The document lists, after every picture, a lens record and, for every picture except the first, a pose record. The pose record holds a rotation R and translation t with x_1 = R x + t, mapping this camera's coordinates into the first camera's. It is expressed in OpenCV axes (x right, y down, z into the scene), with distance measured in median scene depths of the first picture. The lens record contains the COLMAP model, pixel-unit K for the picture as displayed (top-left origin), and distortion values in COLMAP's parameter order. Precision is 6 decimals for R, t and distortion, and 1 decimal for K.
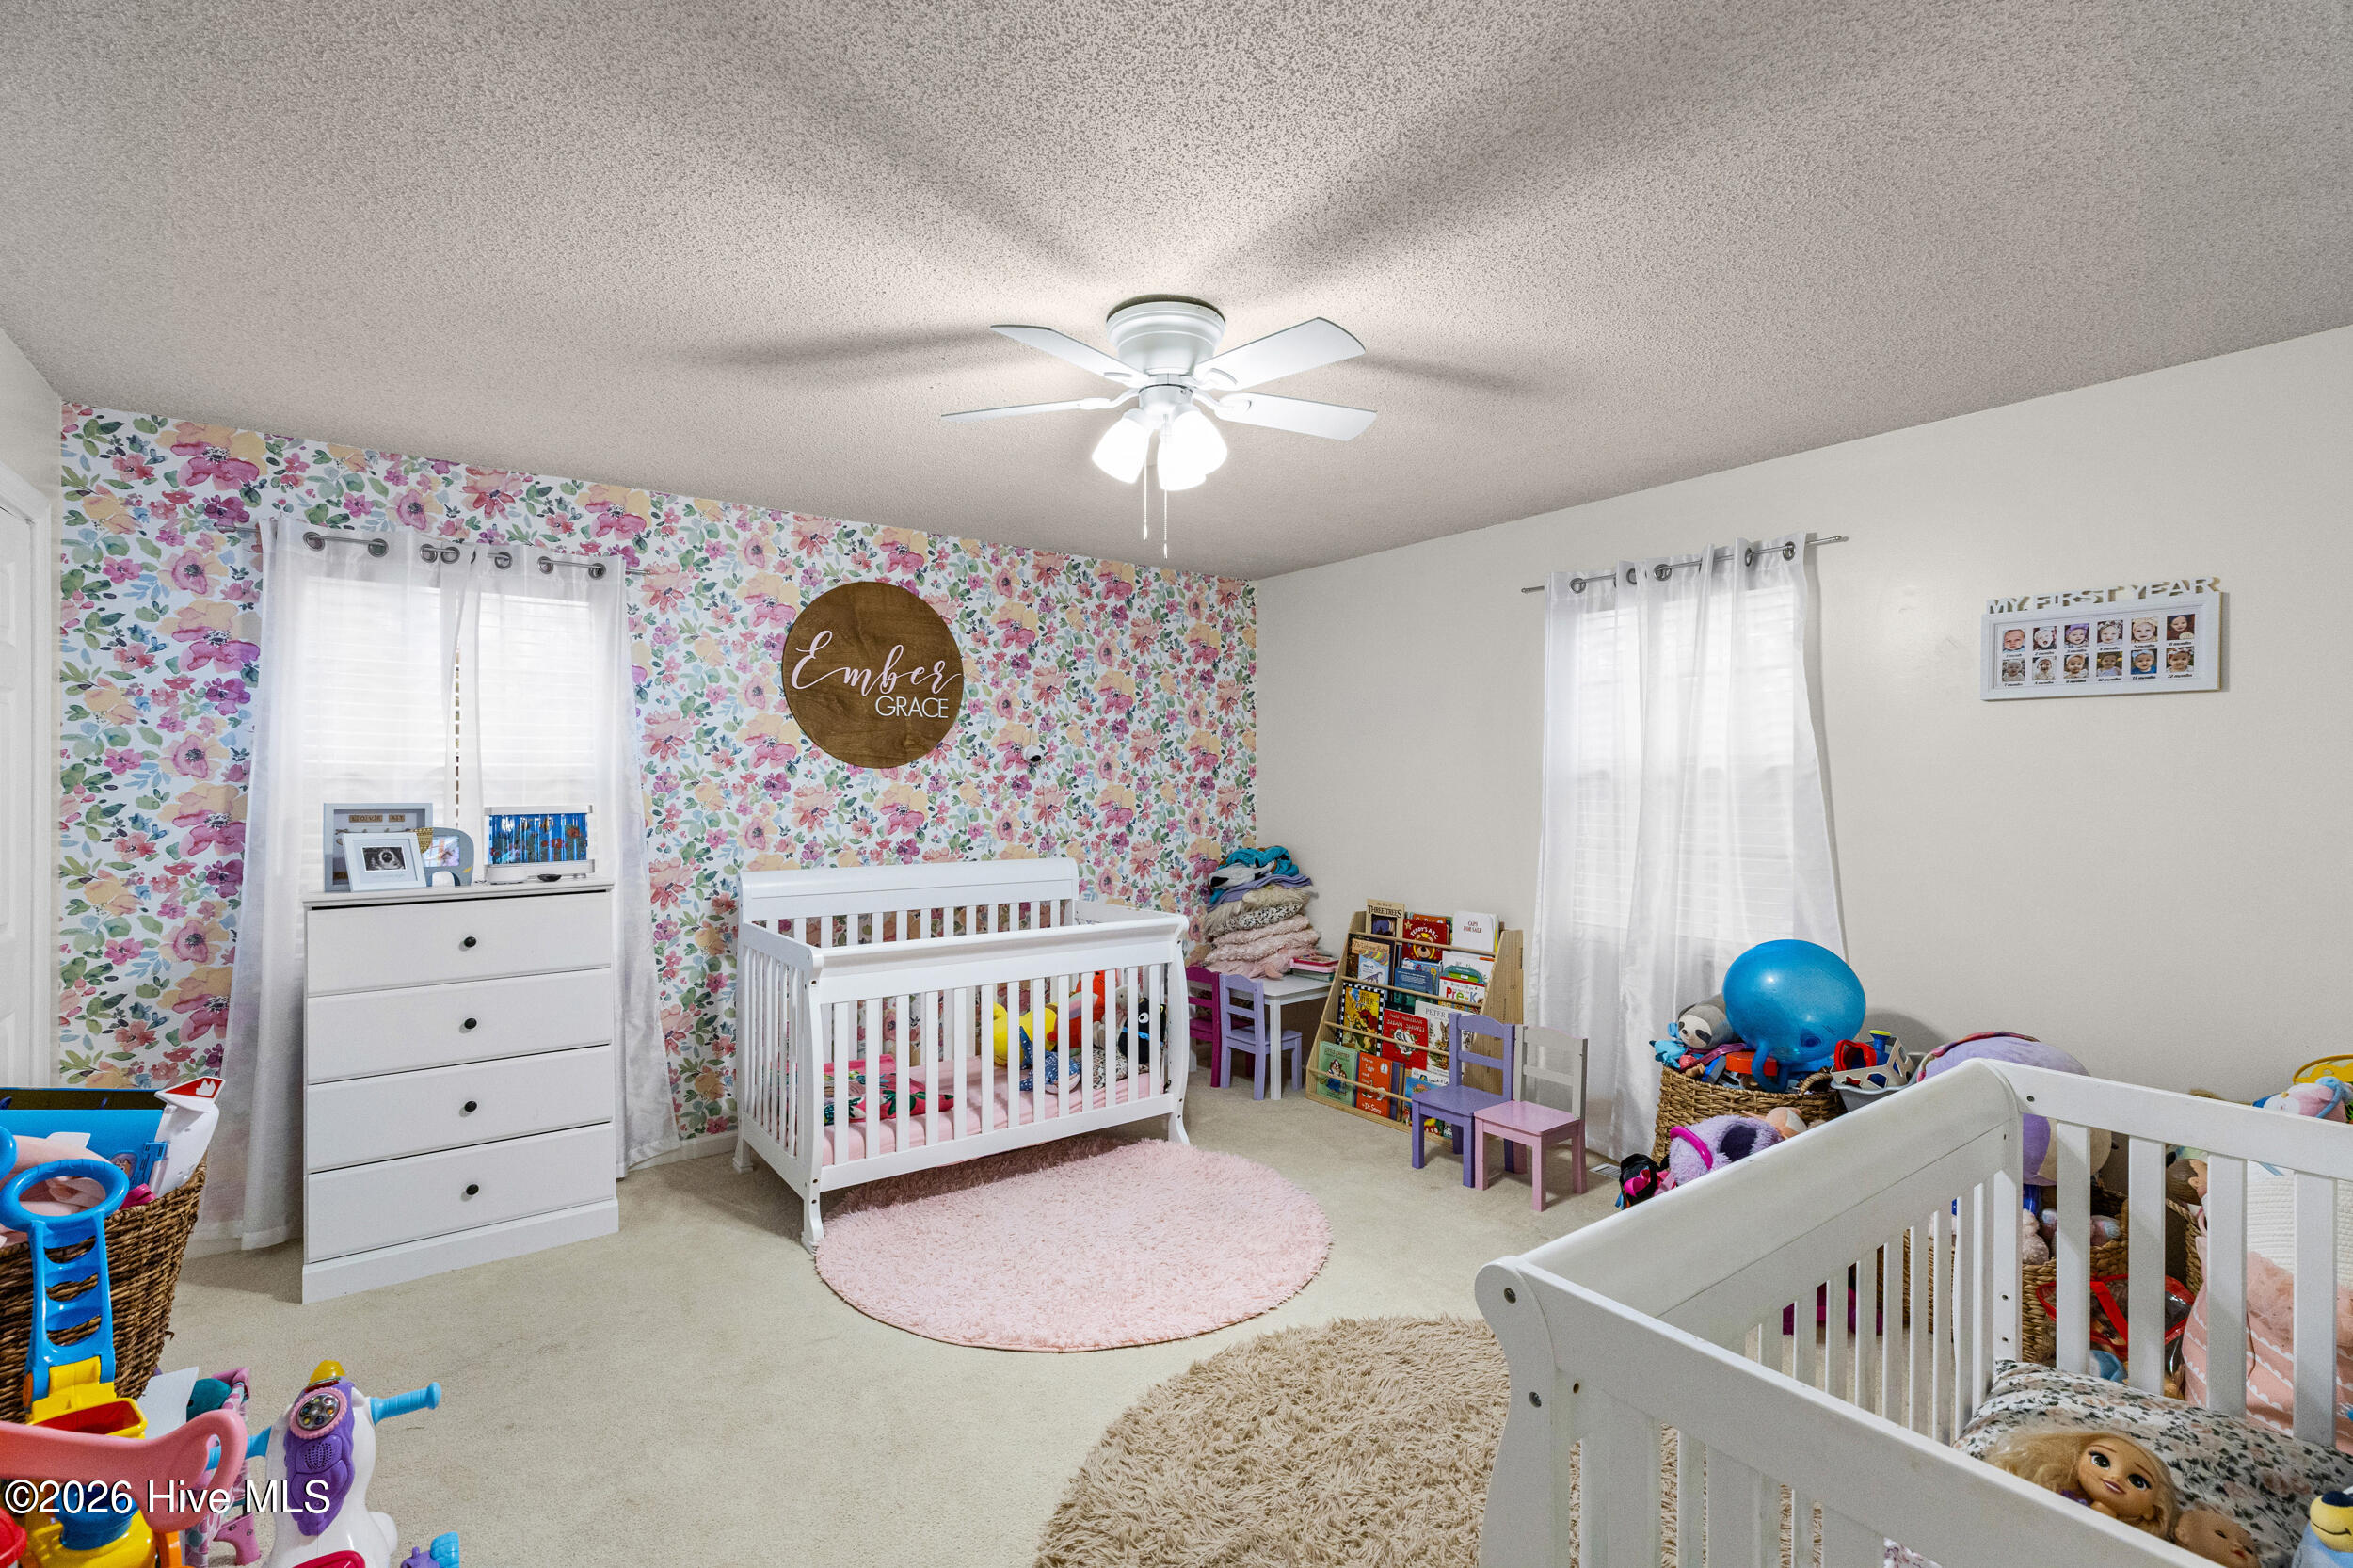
lens RADIAL K [[1072.3, 0, 1161.5], [0, 1072.3, 794.3], [0, 0, 1]] dist [0.005286, 0.001355]
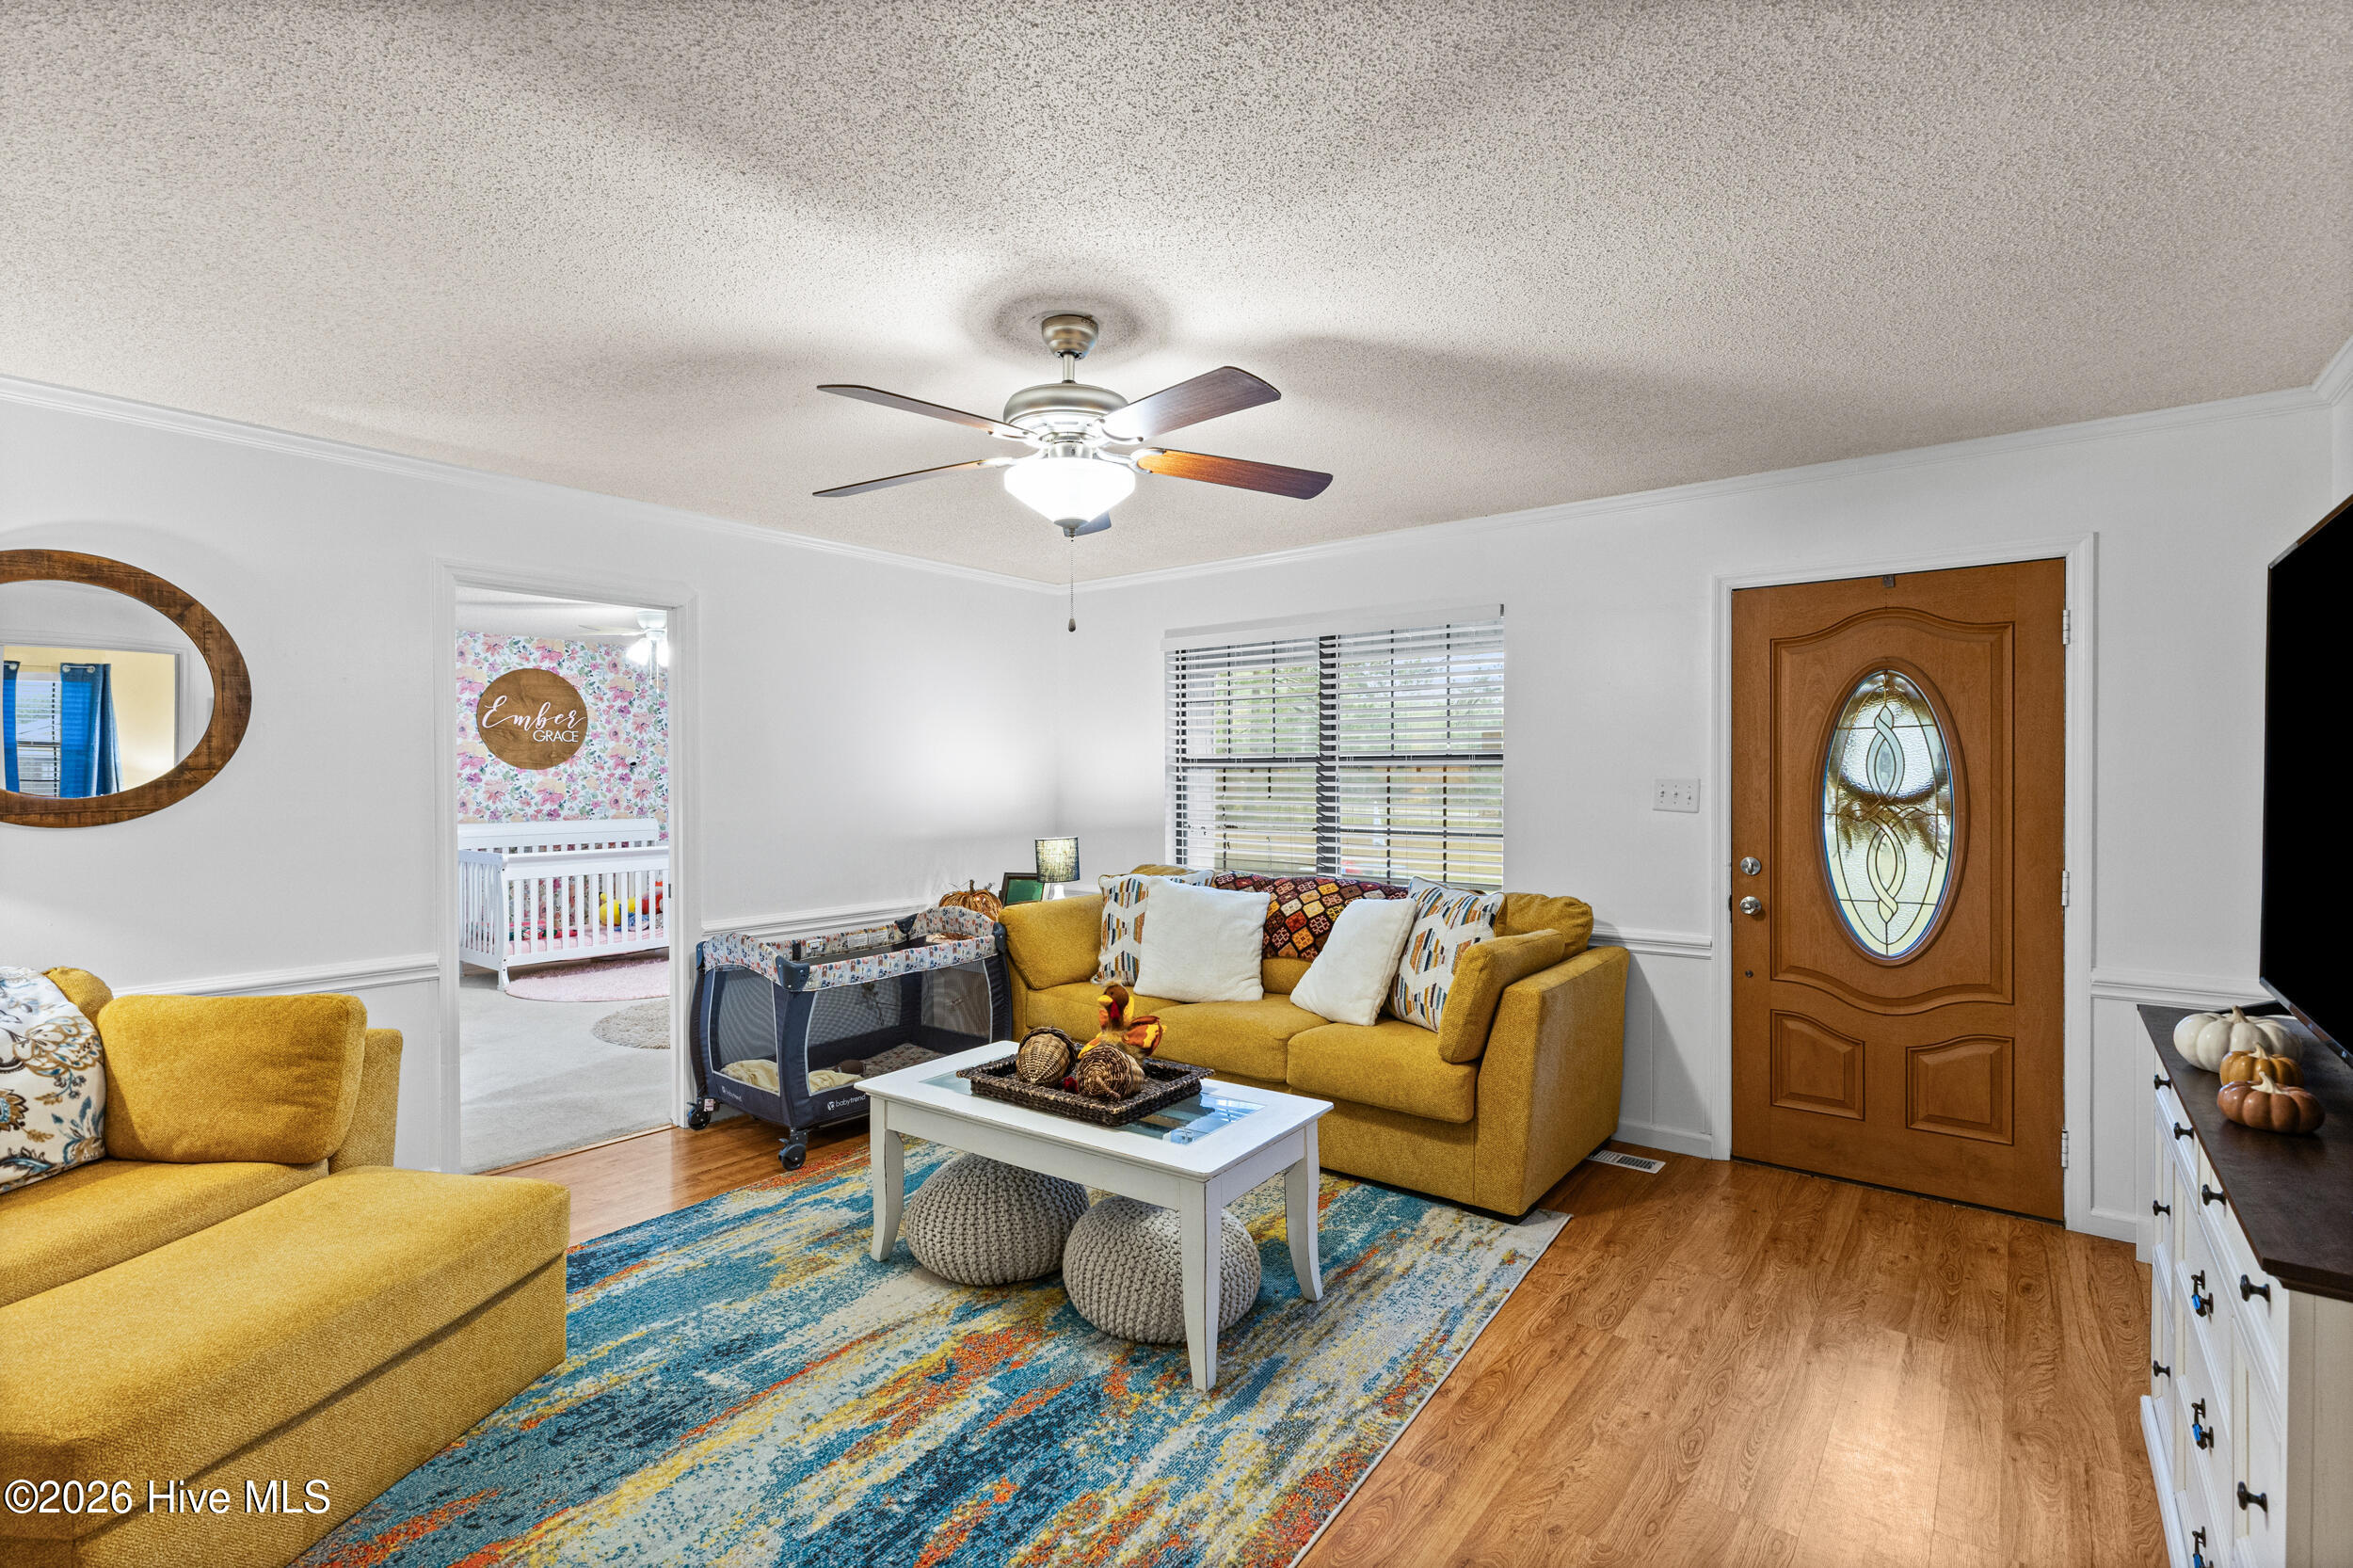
lens RADIAL K [[1072.3, 0, 1166.5], [0, 1072.3, 794.3], [0, 0, 1]] dist [0.005286, 0.001355]
pose [[0.962600, -0.005279, 0.270874, 0.272789], [0.002431, 0.999938, 0.010847, 0.000537], [-0.270914, -0.009783, 0.962554, -1.044276]]
